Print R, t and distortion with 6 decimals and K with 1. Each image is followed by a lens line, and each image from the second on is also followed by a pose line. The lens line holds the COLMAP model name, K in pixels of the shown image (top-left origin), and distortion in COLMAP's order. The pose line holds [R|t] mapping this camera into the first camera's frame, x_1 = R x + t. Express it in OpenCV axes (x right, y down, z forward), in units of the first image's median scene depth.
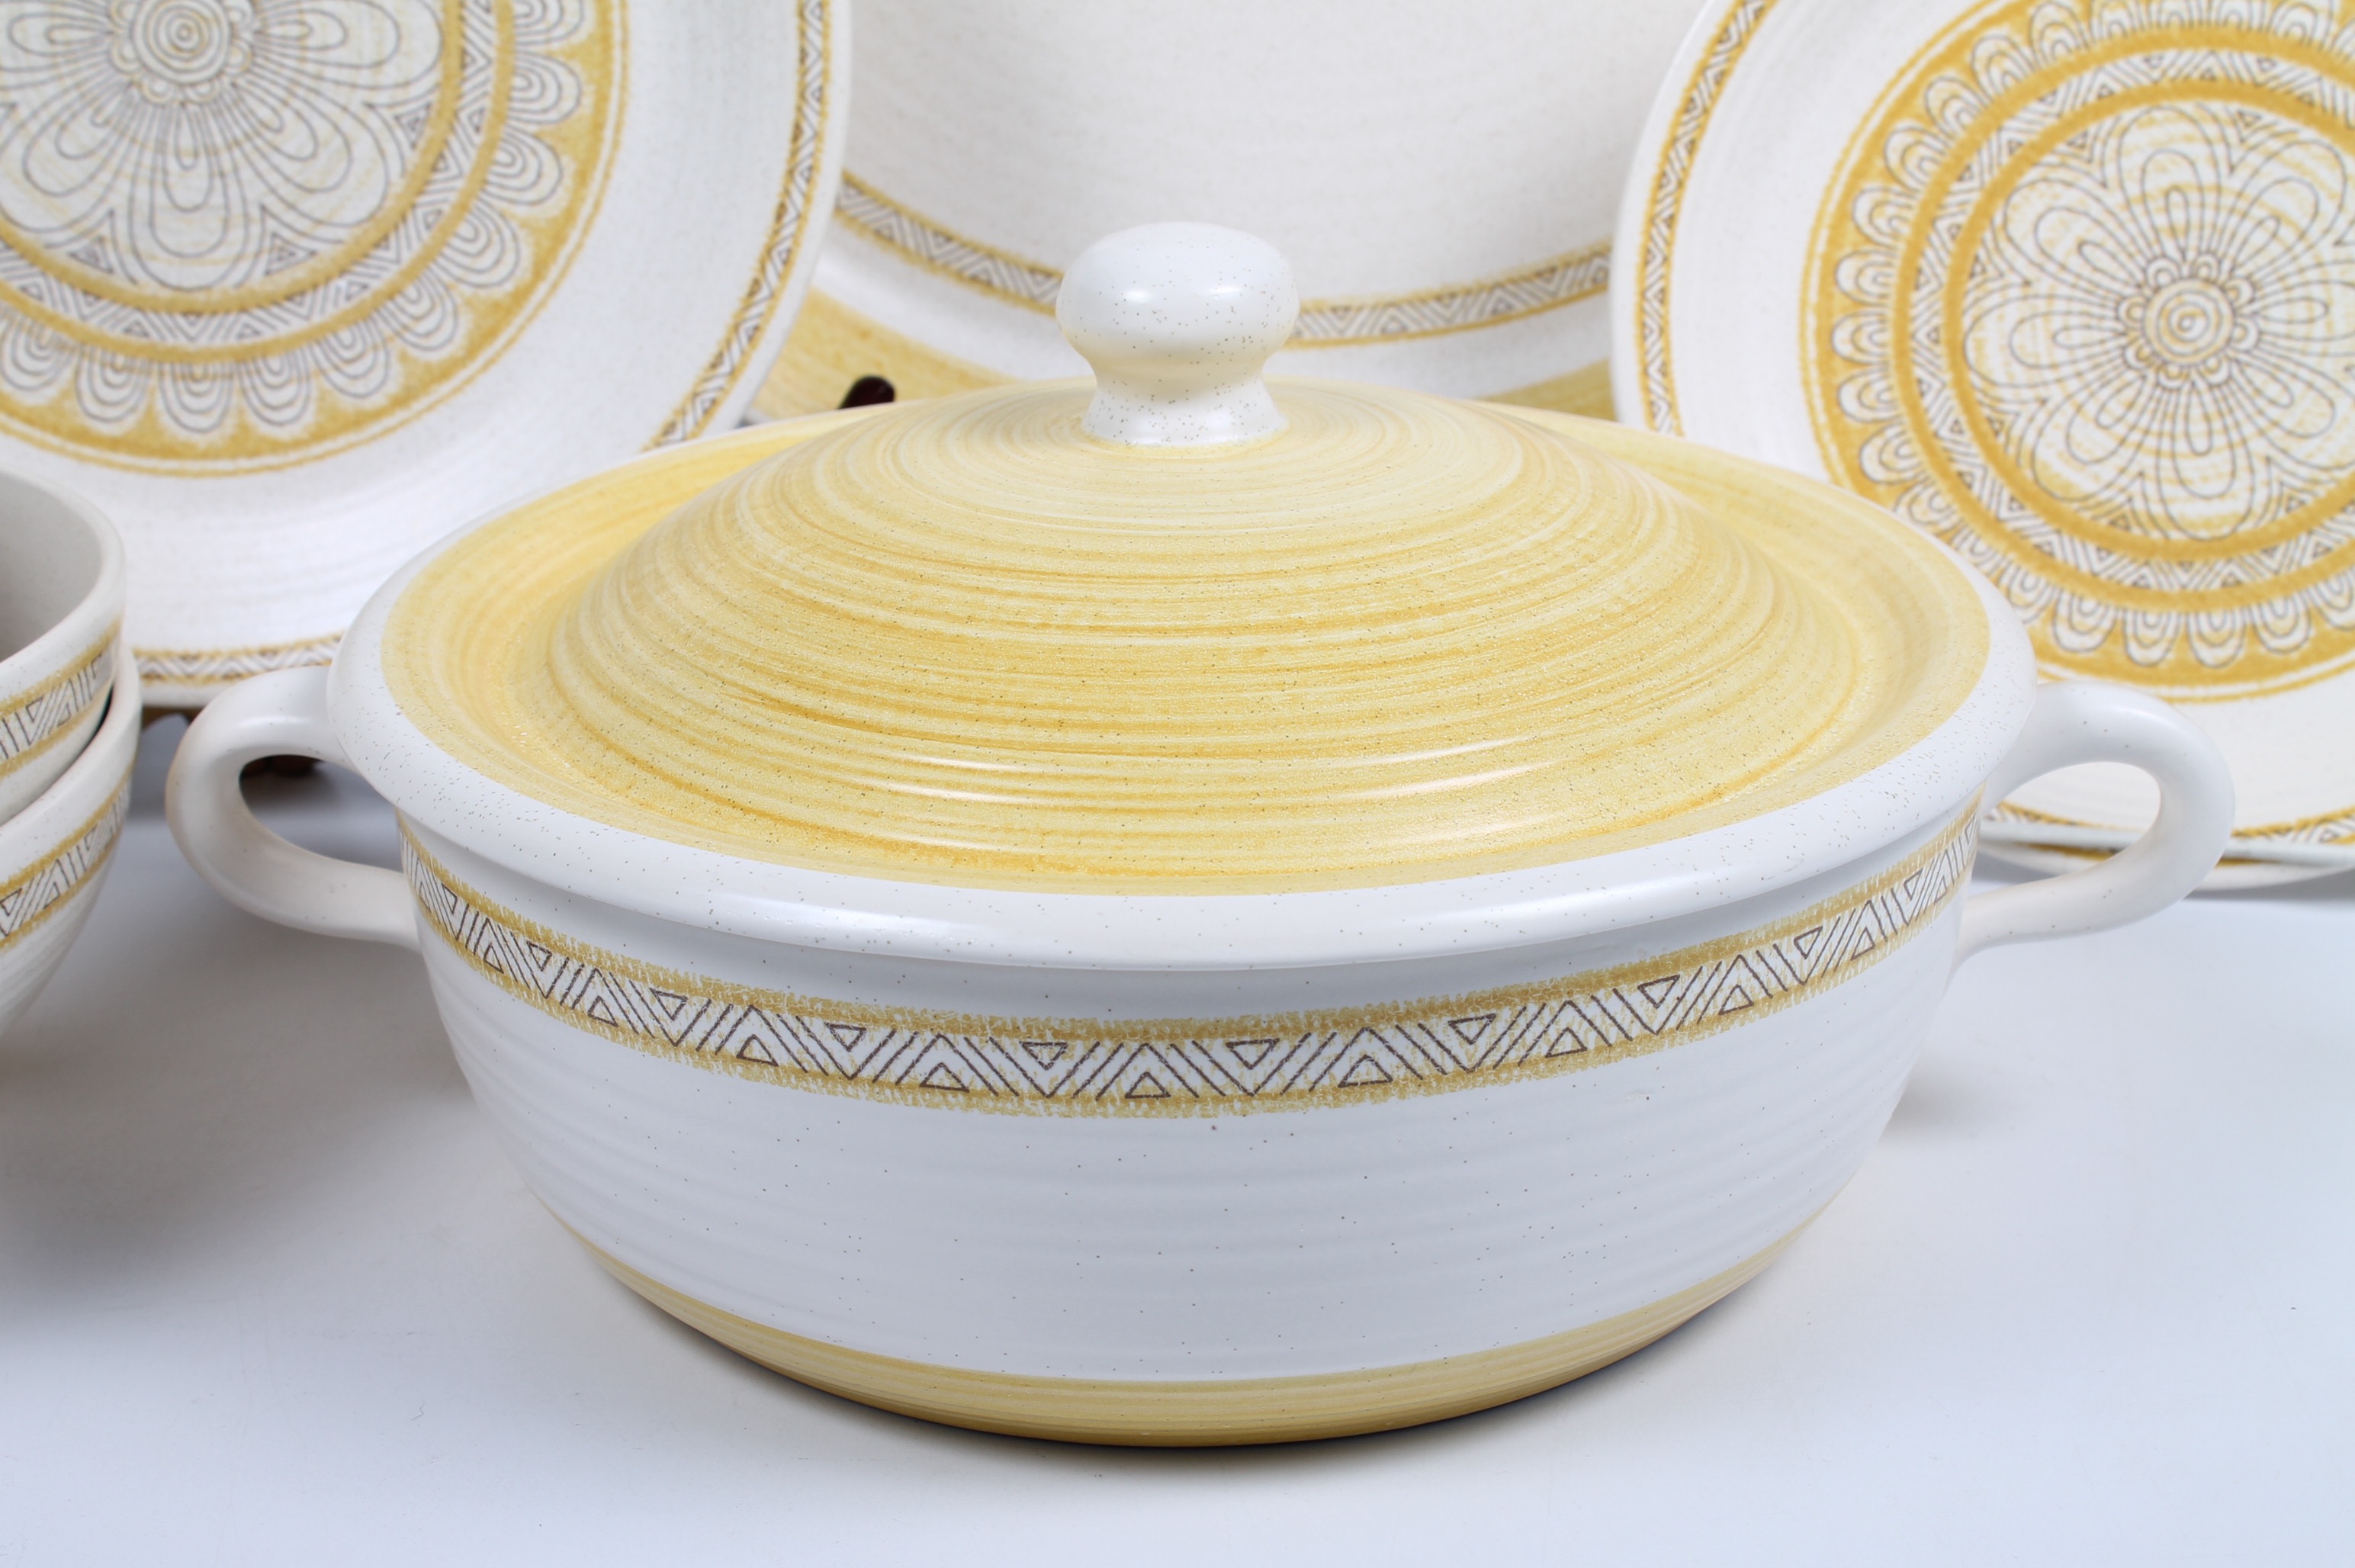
lens RADIAL K [[3655.4, 0, 1187.4], [0, 3655.4, 752.2], [0, 0, 1]] dist [-0.021019, 0.000000]
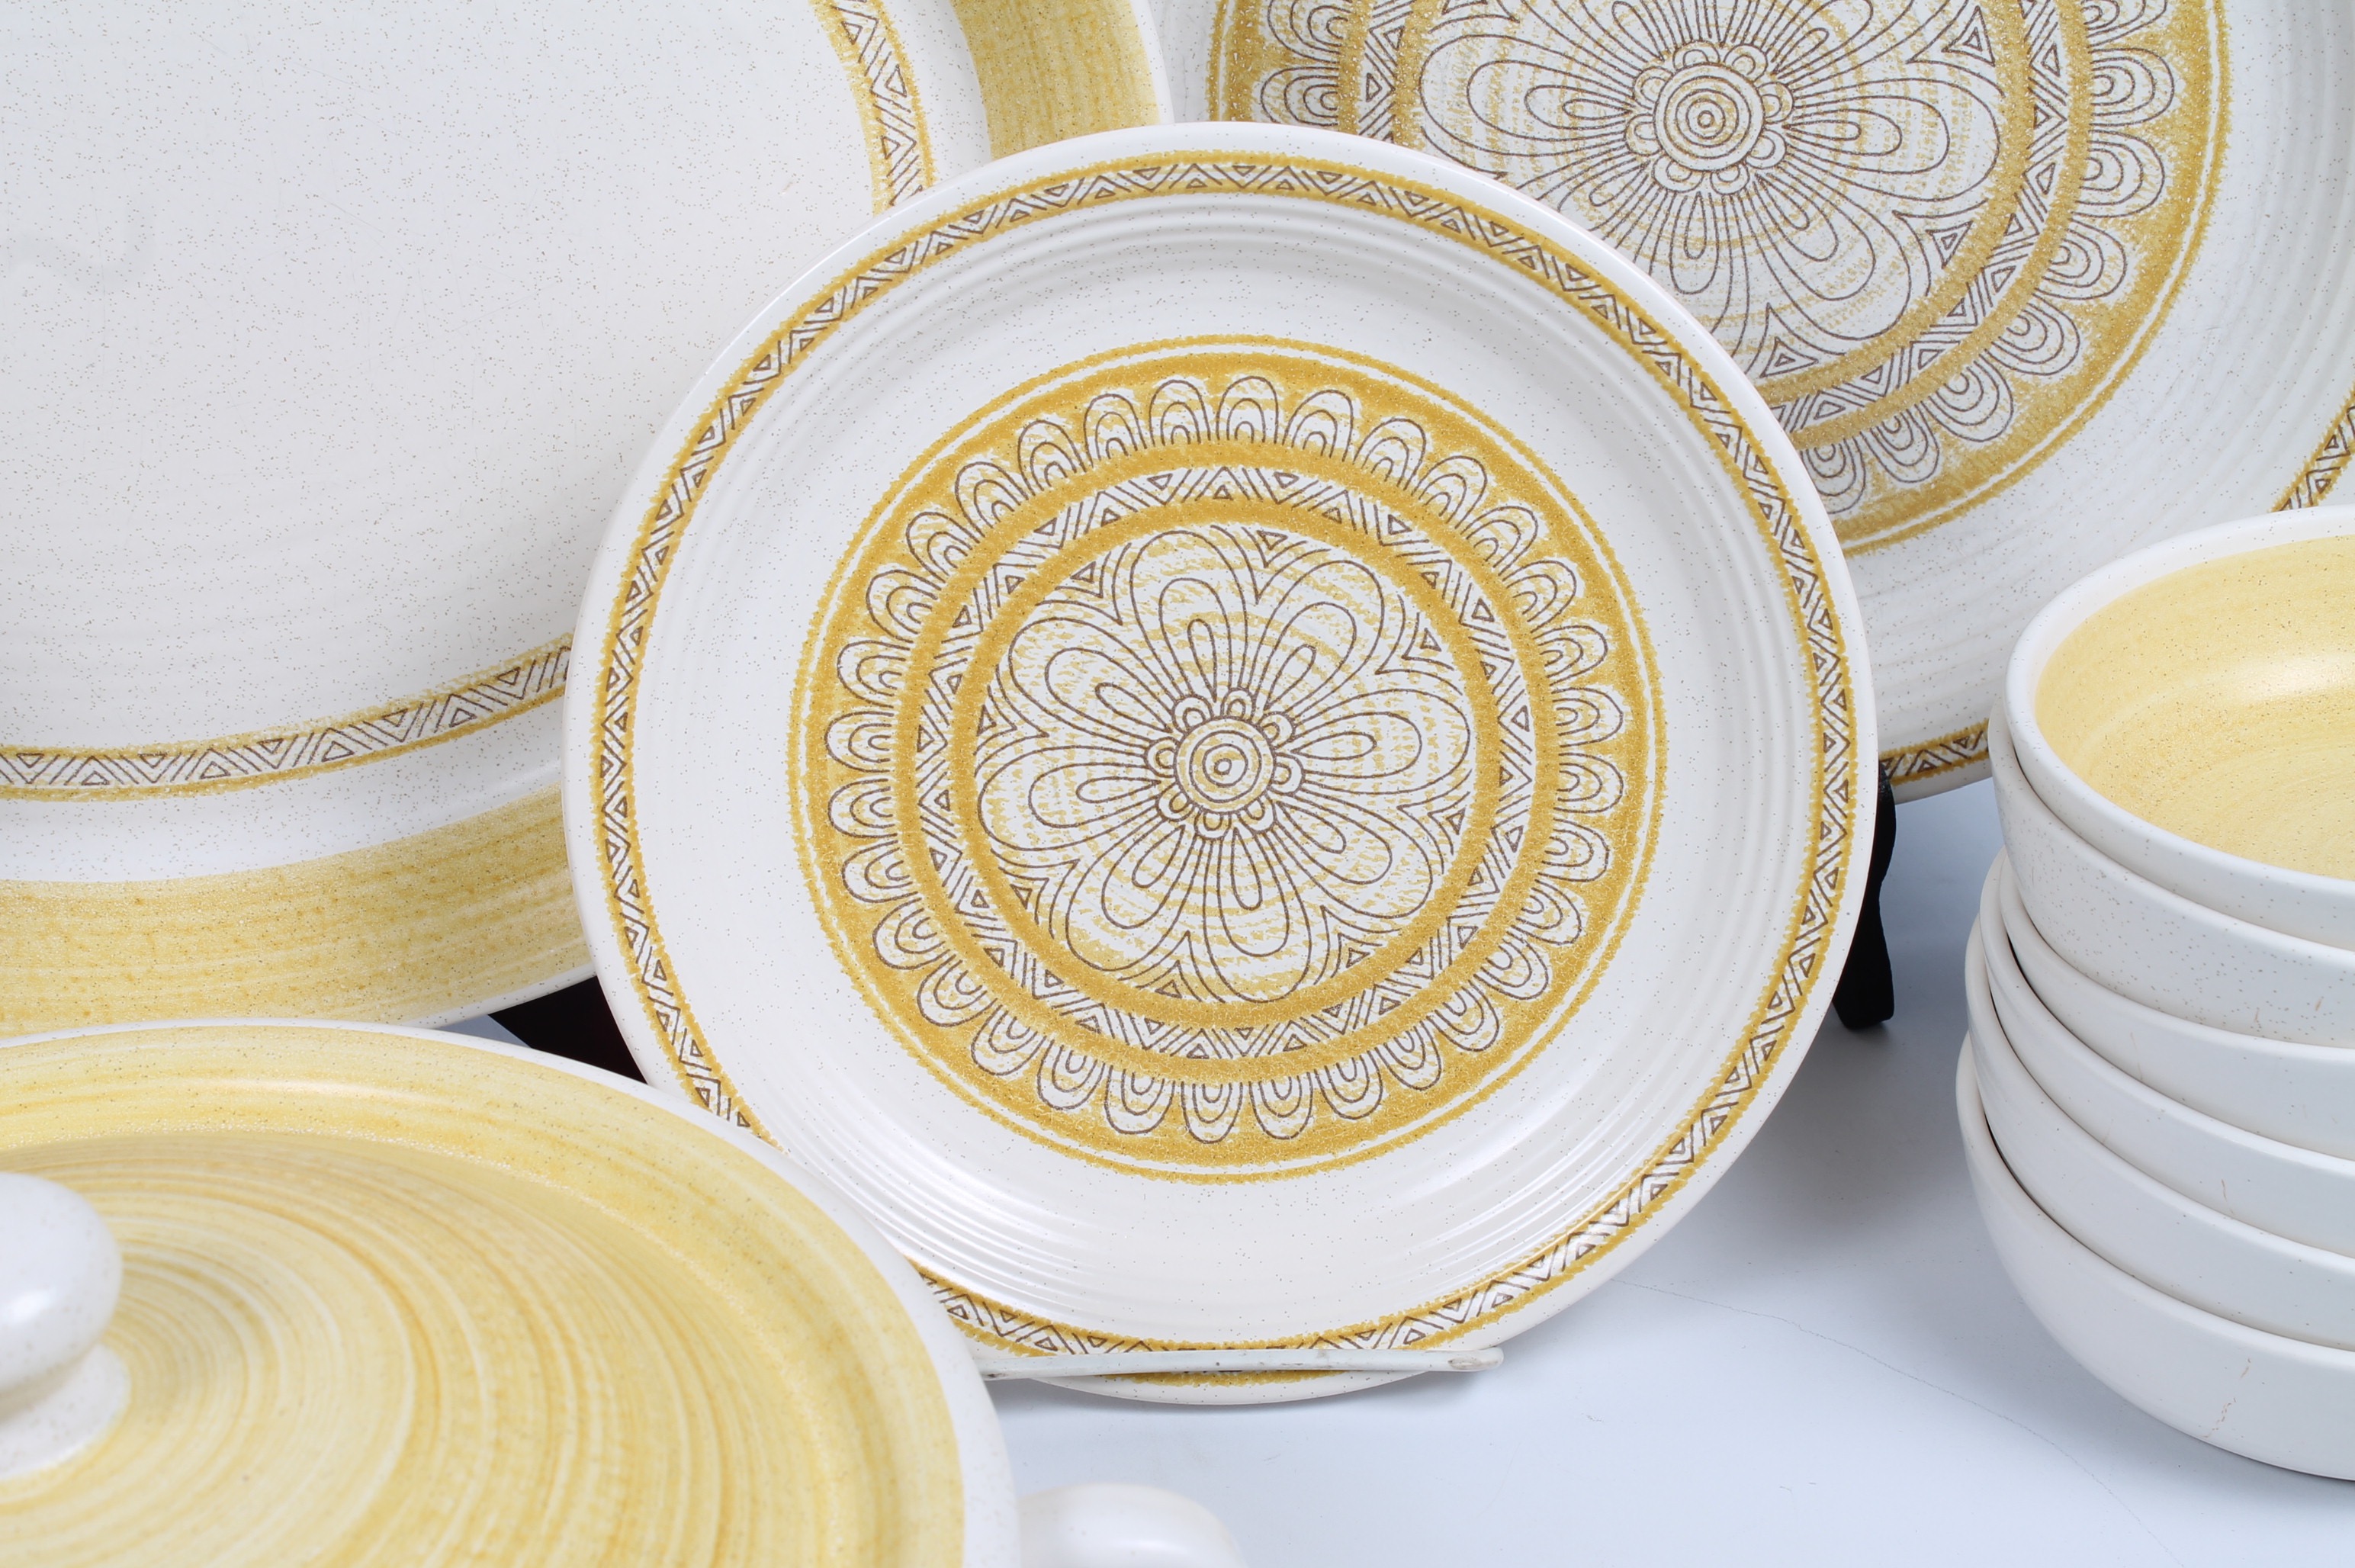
lens RADIAL K [[4026.1, 0, 1173.0], [0, 4026.1, 791.0], [0, 0, 1]] dist [-0.006937, 0.000000]
pose [[0.978205, -0.118412, 0.170569, 0.095058], [0.084562, 0.977431, 0.193591, -0.301924], [-0.189643, -0.174948, 0.966141, 0.059107]]
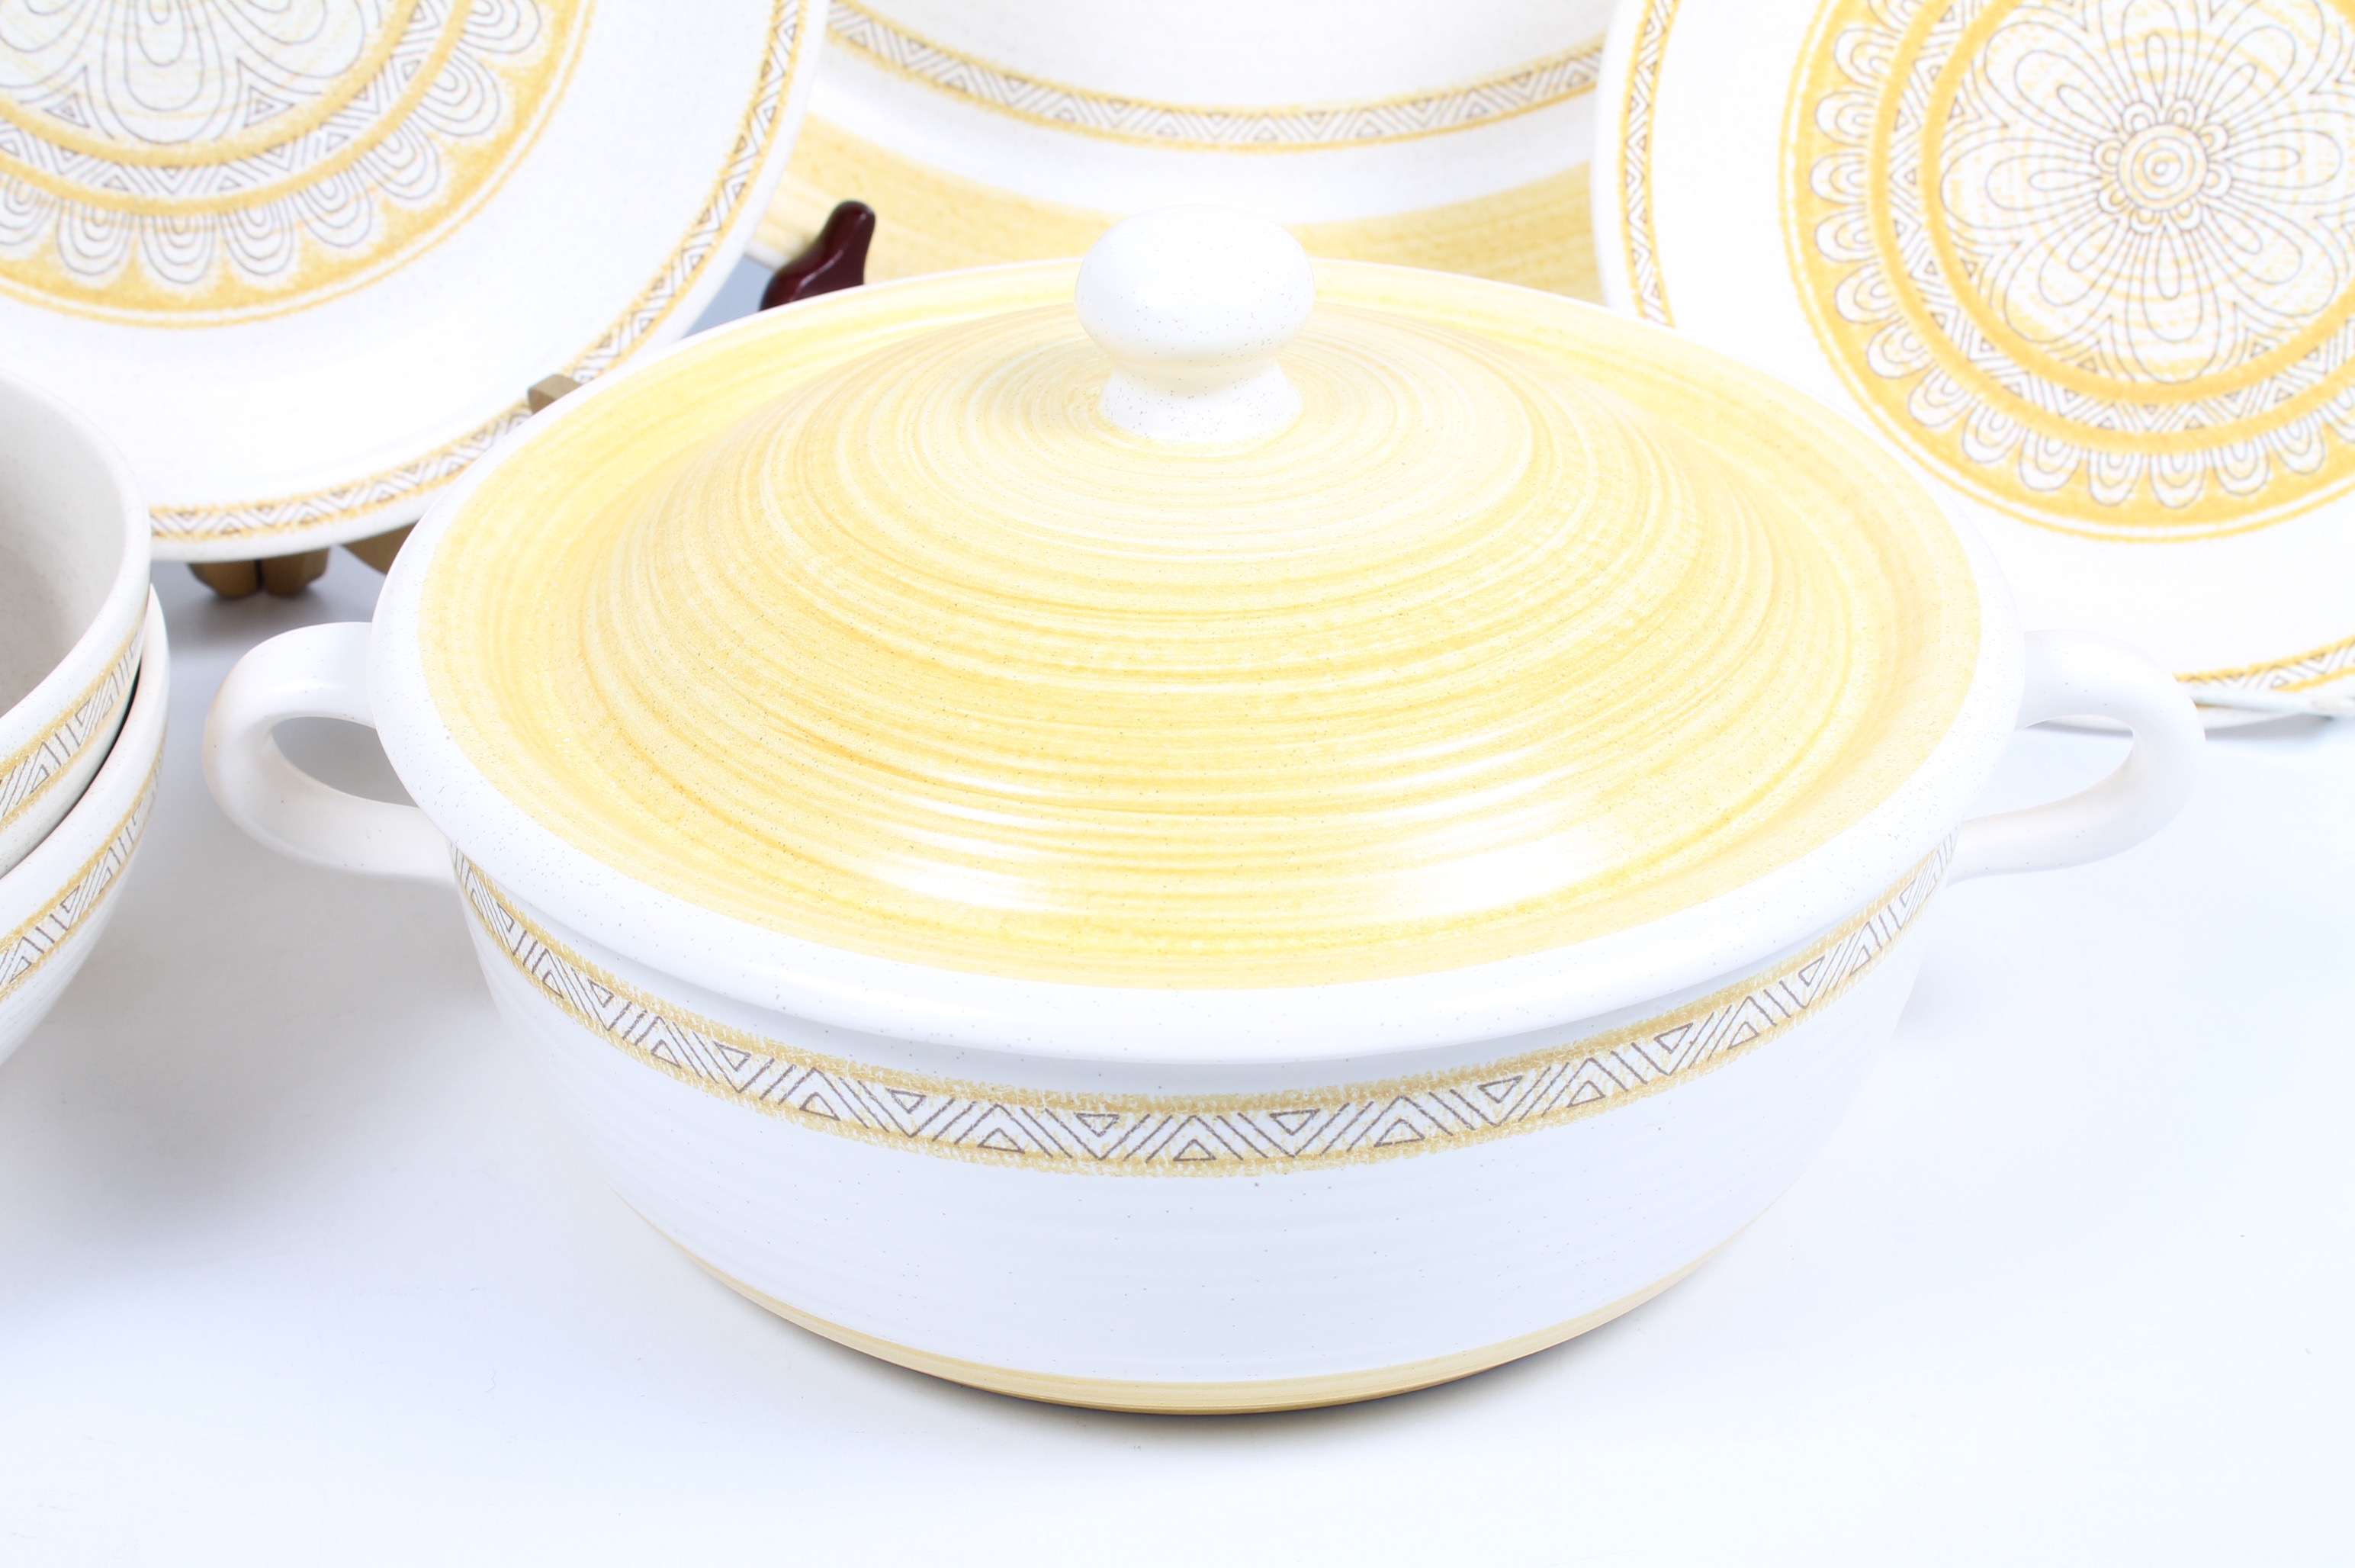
lens RADIAL K [[3655.4, 0, 1192.0], [0, 3655.4, 765.8], [0, 0, 1]] dist [-0.021019, 0.000000]
pose [[0.999432, -0.010415, 0.032038, -0.028664], [0.004791, 0.985287, 0.170840, -0.128540], [-0.033346, -0.170589, 0.984778, -0.015171]]
